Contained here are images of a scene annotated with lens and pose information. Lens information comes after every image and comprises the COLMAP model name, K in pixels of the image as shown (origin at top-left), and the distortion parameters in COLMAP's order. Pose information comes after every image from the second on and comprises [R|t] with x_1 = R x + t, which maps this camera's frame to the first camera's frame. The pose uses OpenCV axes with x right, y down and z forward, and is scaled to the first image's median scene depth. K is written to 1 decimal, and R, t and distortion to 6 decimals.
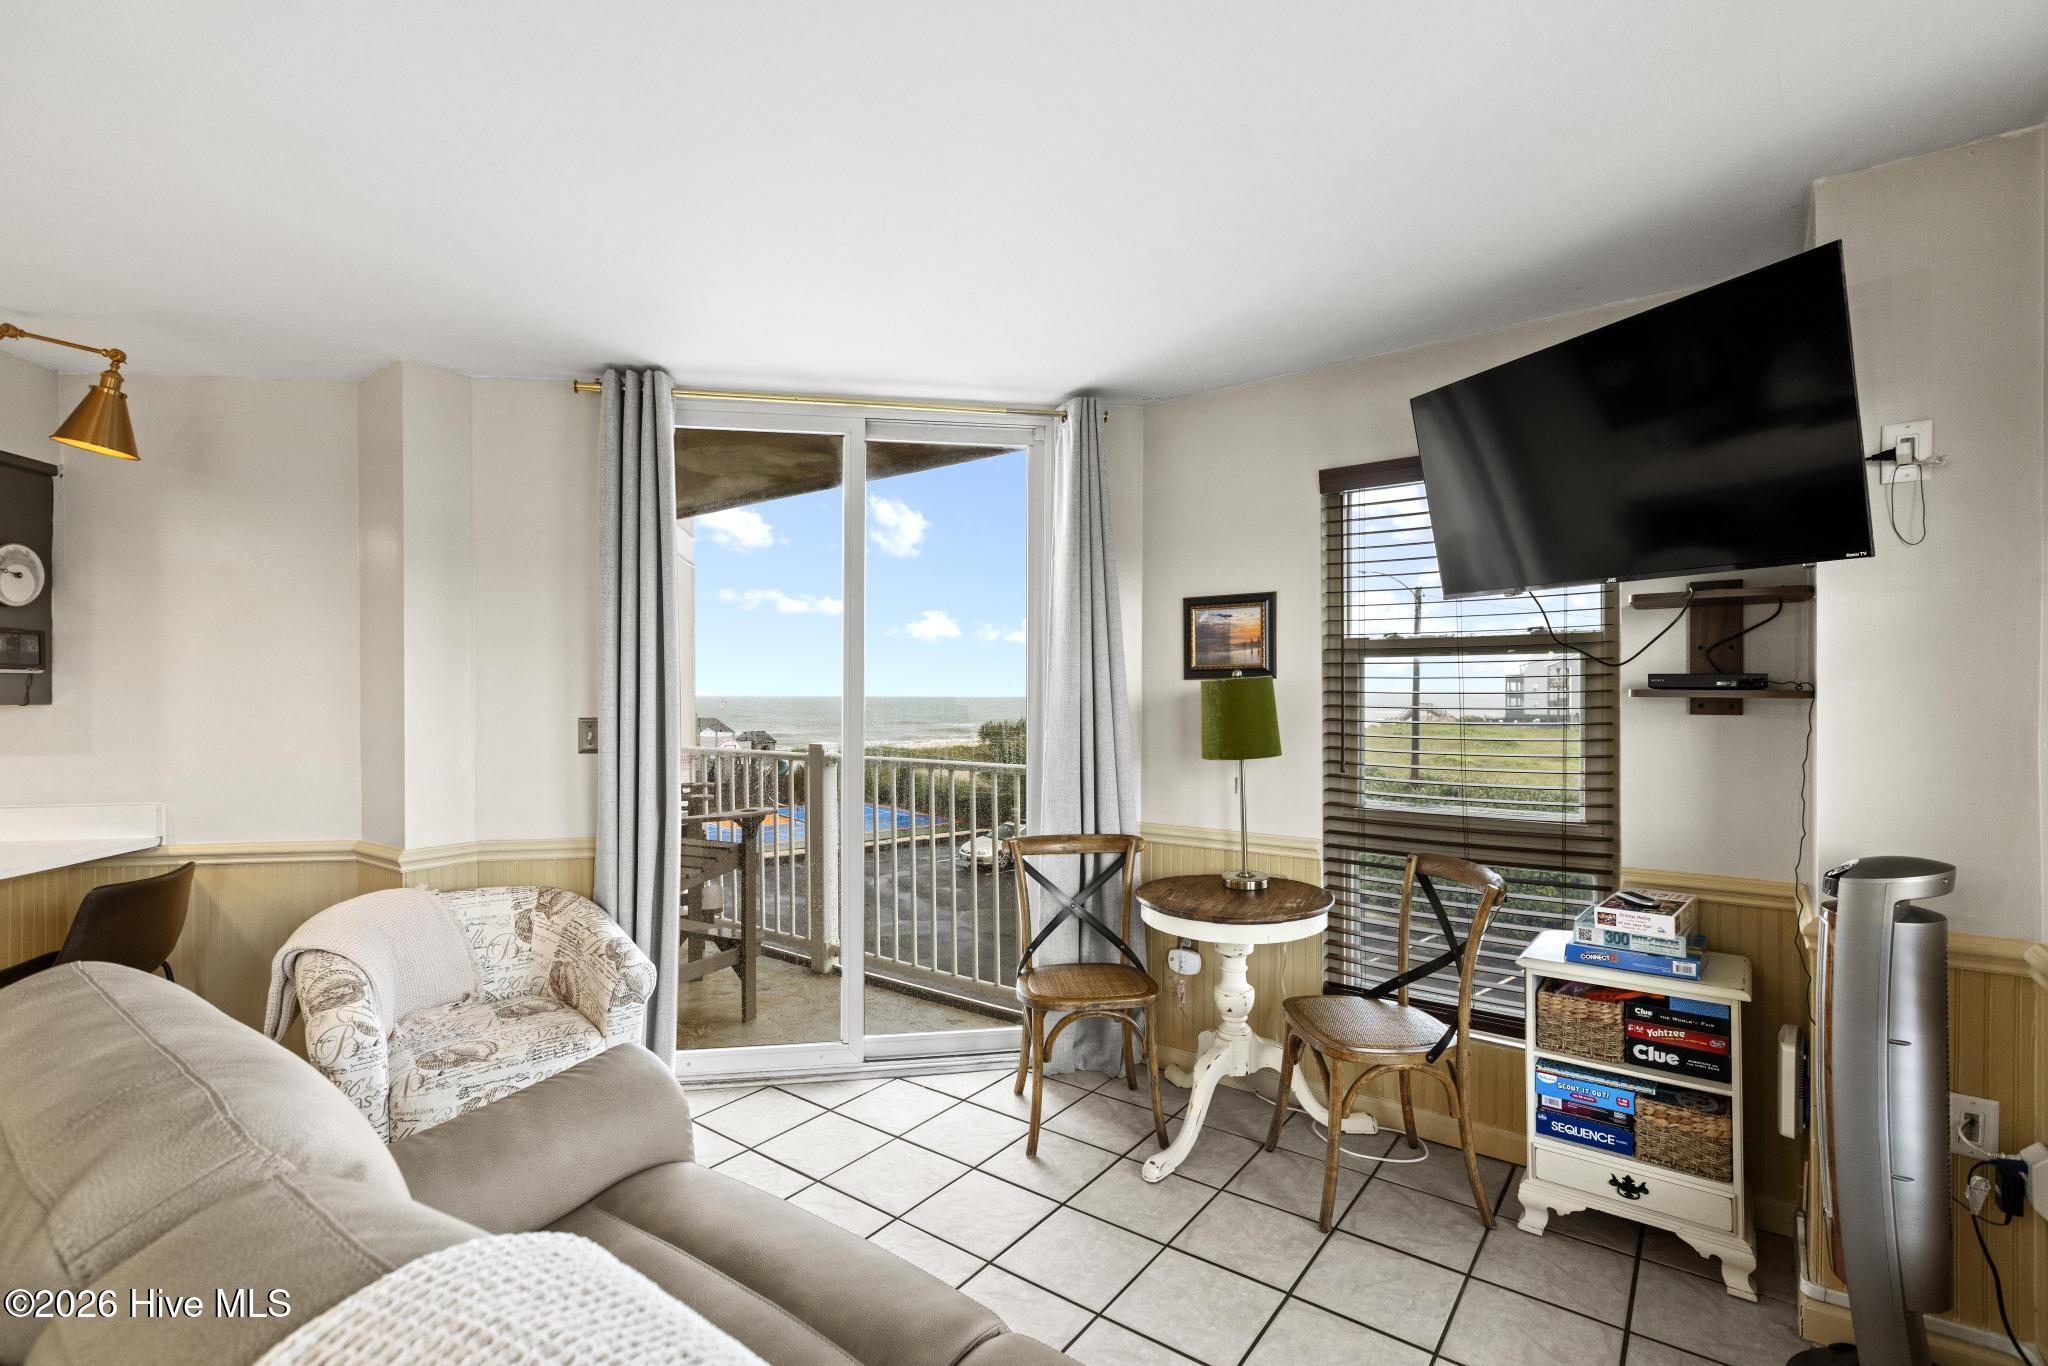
lens RADIAL K [[917.3, 0, 1017.9], [0, 917.3, 691.7], [0, 0, 1]] dist [-0.001942, -0.000933]
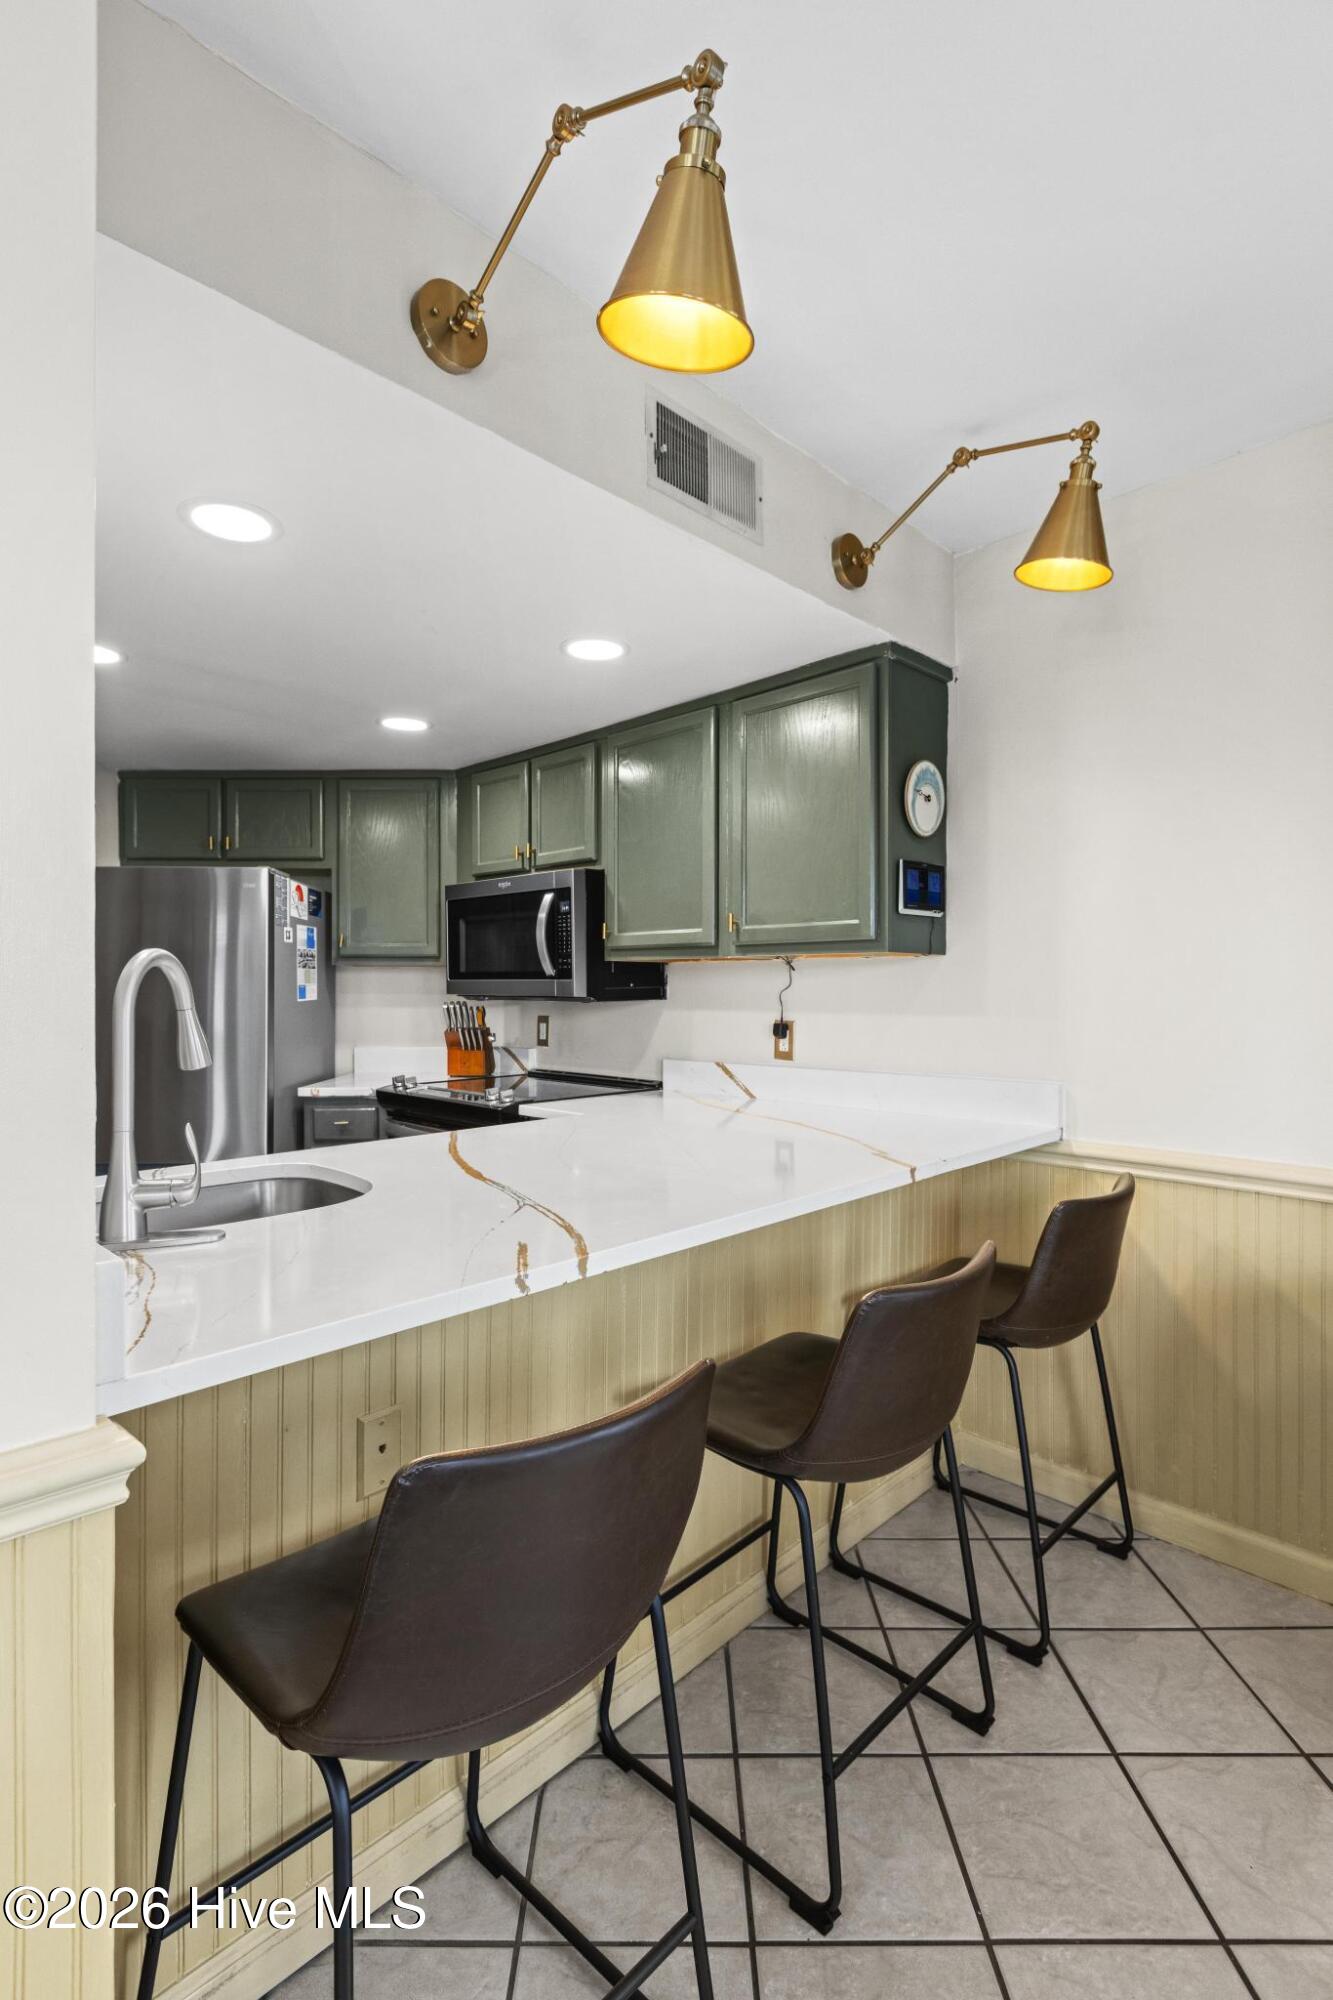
lens RADIAL K [[959.9, 0, 655.2], [0, 959.9, 997.5], [0, 0, 1]] dist [-0.000920, 0.000565]
pose [[0.592773, 0.010269, -0.805304, -0.530556], [0.001326, 0.999905, 0.013727, 0.041526], [0.805368, -0.009205, 0.592703, 0.276231]]
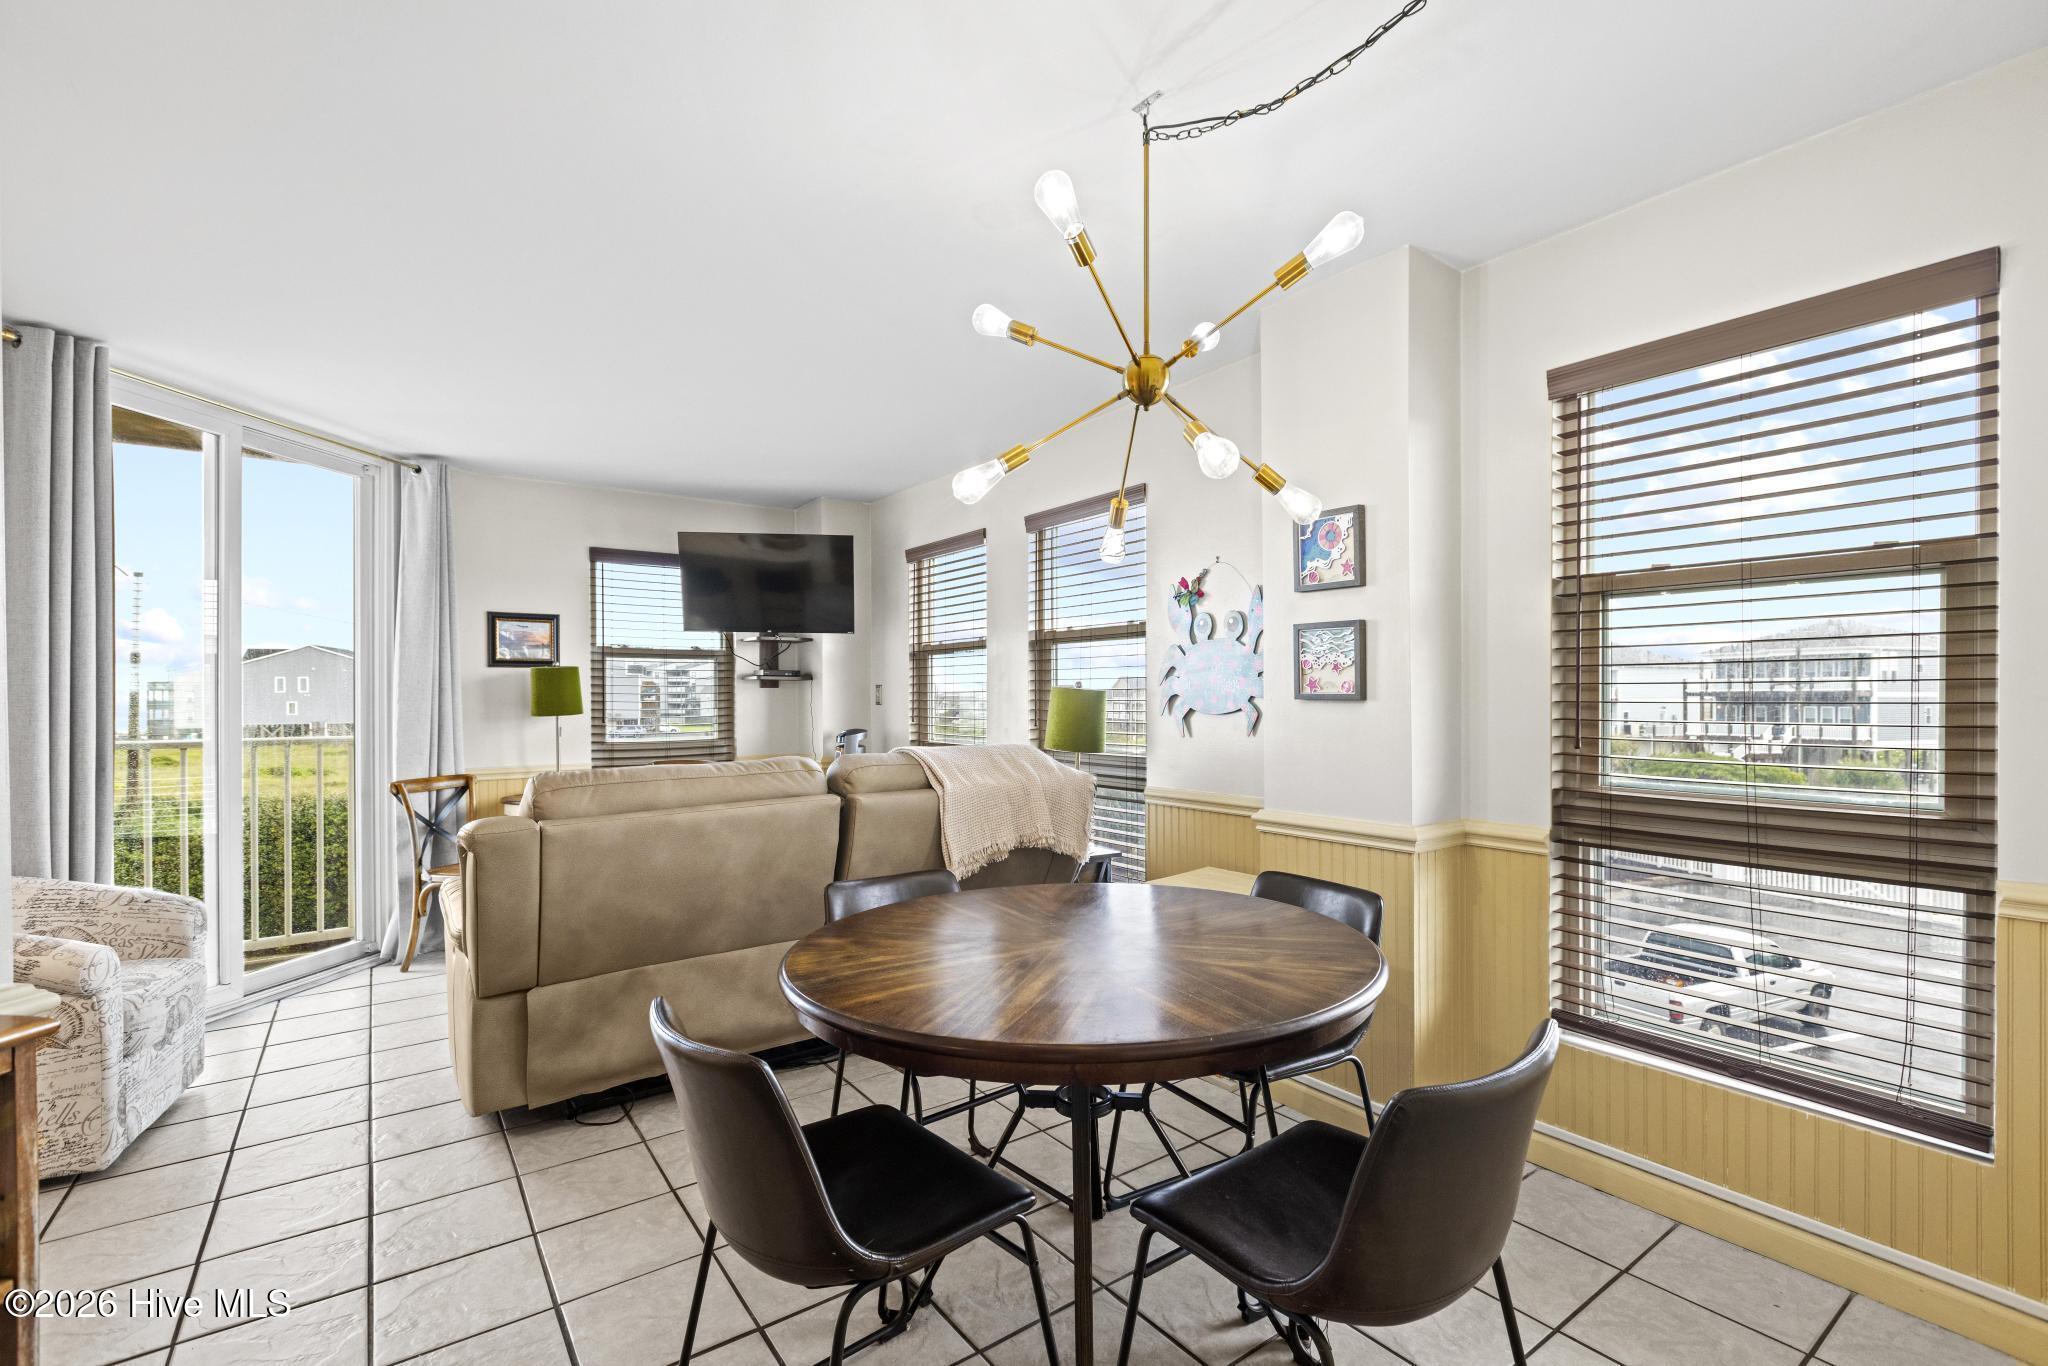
lens RADIAL K [[903.7, 0, 1023.8], [0, 903.7, 698.6], [0, 0, 1]] dist [0.002833, -0.000606]
pose [[0.302079, 0.000988, 0.953282, -1.091730], [0.003575, 0.999991, -0.002169, 0.050449], [-0.953276, 0.004063, 0.302073, -0.295385]]
